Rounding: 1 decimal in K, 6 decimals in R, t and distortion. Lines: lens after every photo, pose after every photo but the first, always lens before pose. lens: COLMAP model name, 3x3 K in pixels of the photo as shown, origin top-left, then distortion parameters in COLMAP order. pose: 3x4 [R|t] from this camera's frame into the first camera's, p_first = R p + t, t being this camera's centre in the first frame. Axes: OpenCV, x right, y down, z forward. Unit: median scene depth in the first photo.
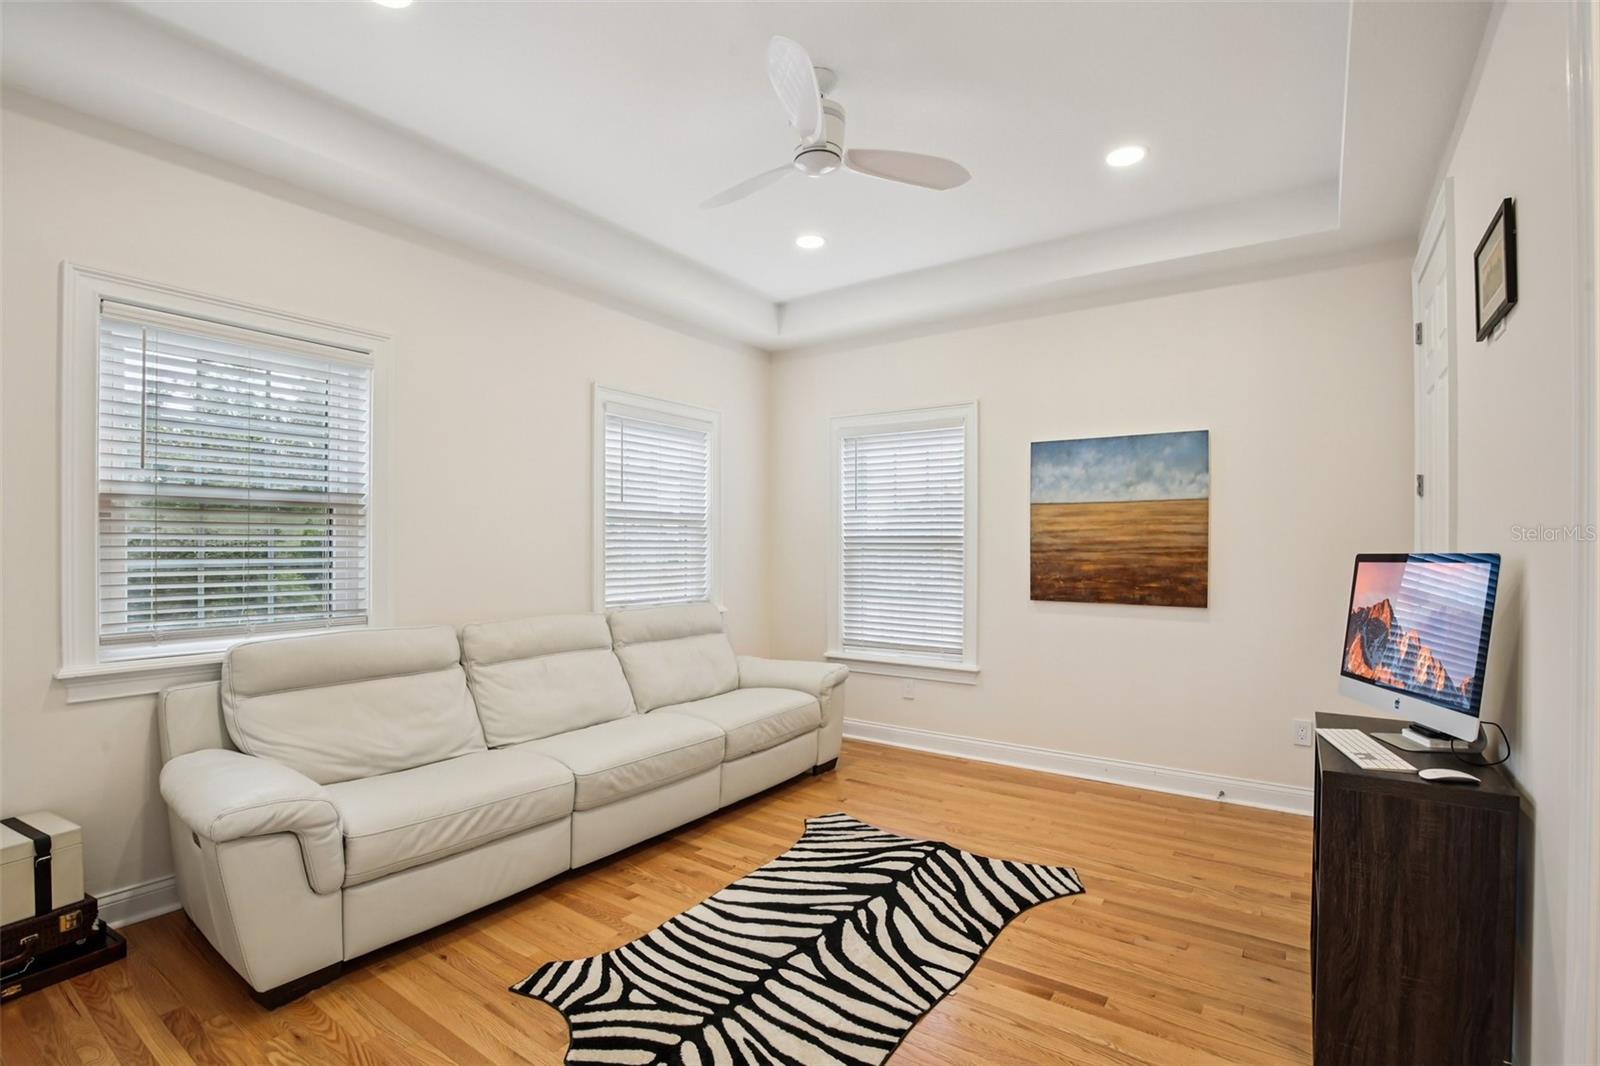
lens RADIAL K [[755.7, 0, 793.2], [0, 755.7, 552.3], [0, 0, 1]] dist [-0.028453, -0.000351]
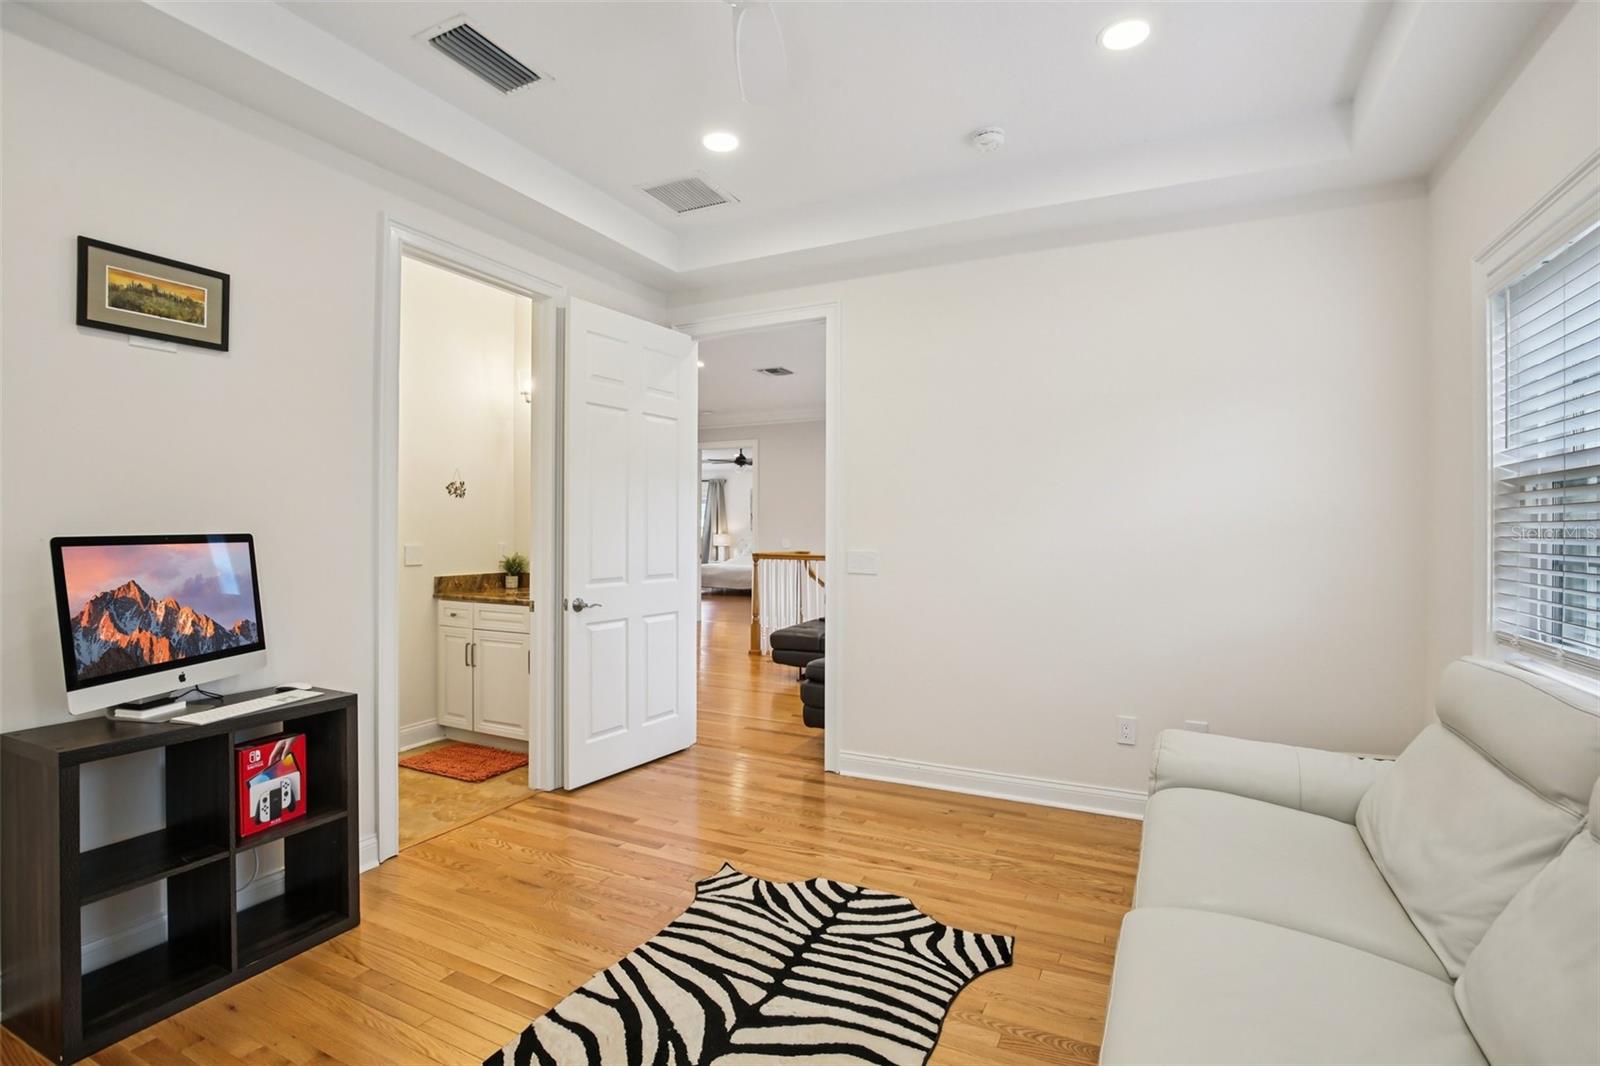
lens RADIAL K [[754.0, 0, 781.3], [0, 754.0, 529.9], [0, 0, 1]] dist [-0.023716, 0.000377]
pose [[-0.991698, -0.005728, -0.128464, 0.056758], [-0.006379, 0.999969, 0.004657, -0.008734], [0.128433, 0.005438, -0.991703, 1.145769]]
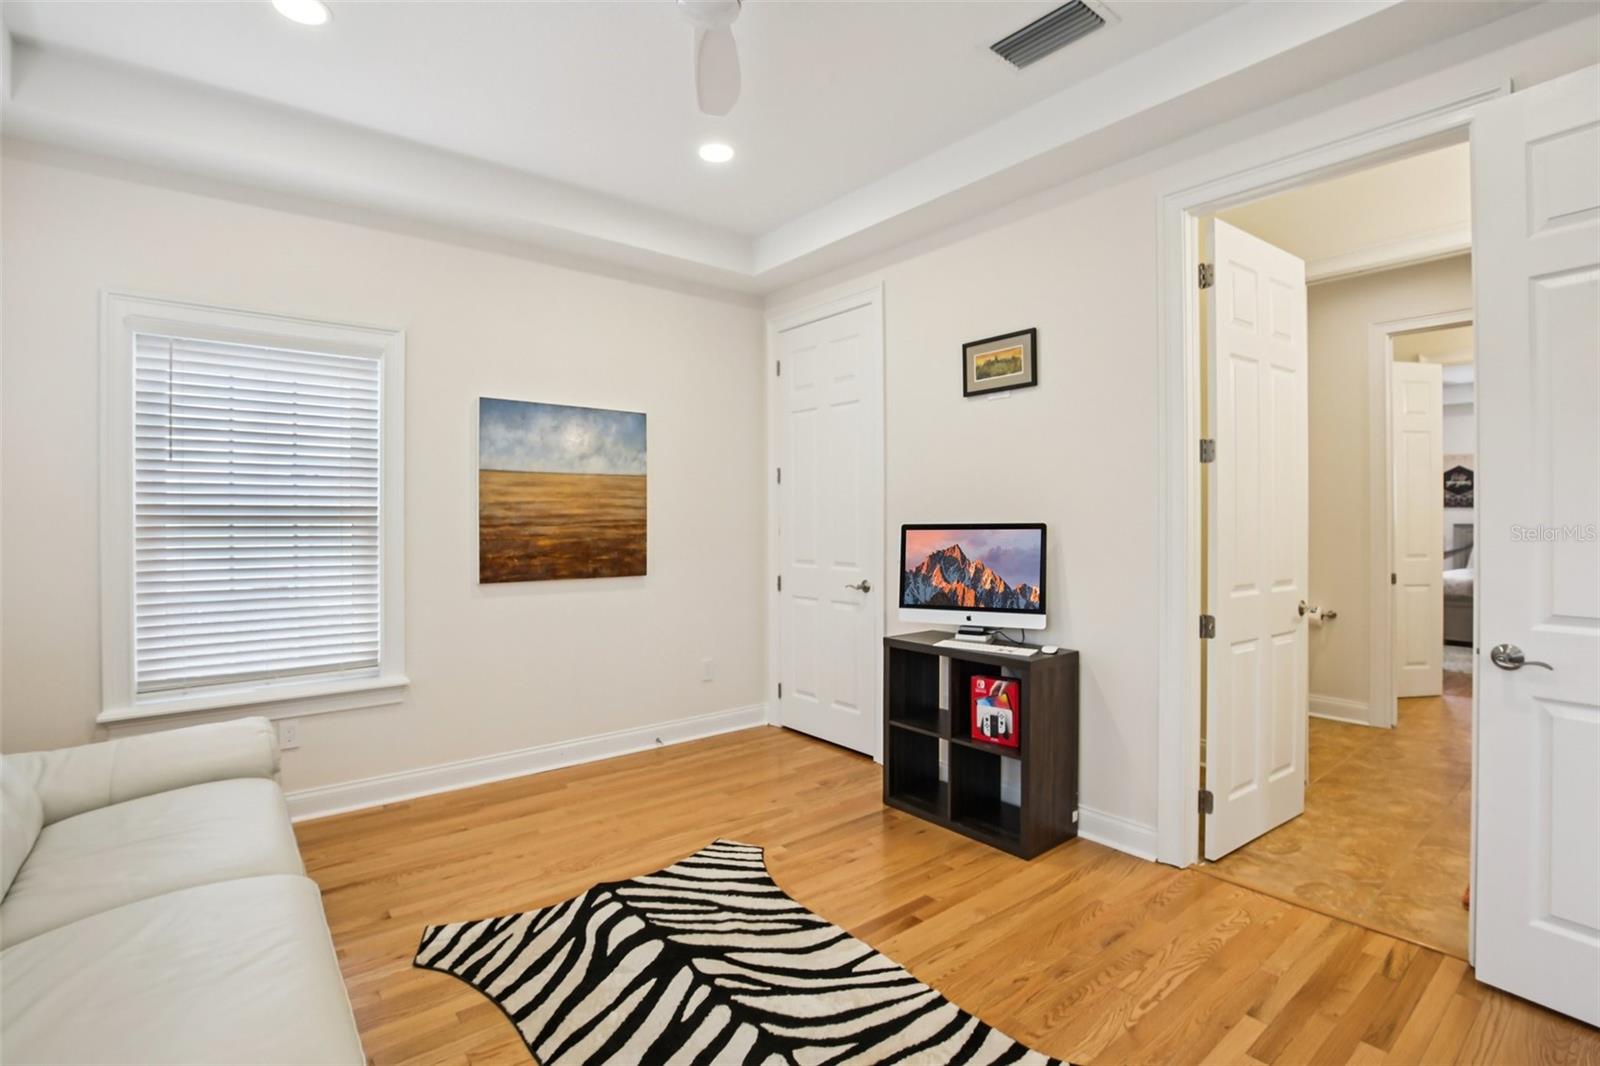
lens RADIAL K [[750.8, 0, 799.7], [0, 750.8, 522.4], [0, 0, 1]] dist [-0.019084, 0.000193]
pose [[0.274355, -0.008434, 0.961592, -0.441852], [0.009406, 0.999937, 0.006087, -0.007927], [-0.961583, 0.007375, 0.274417, 0.481768]]
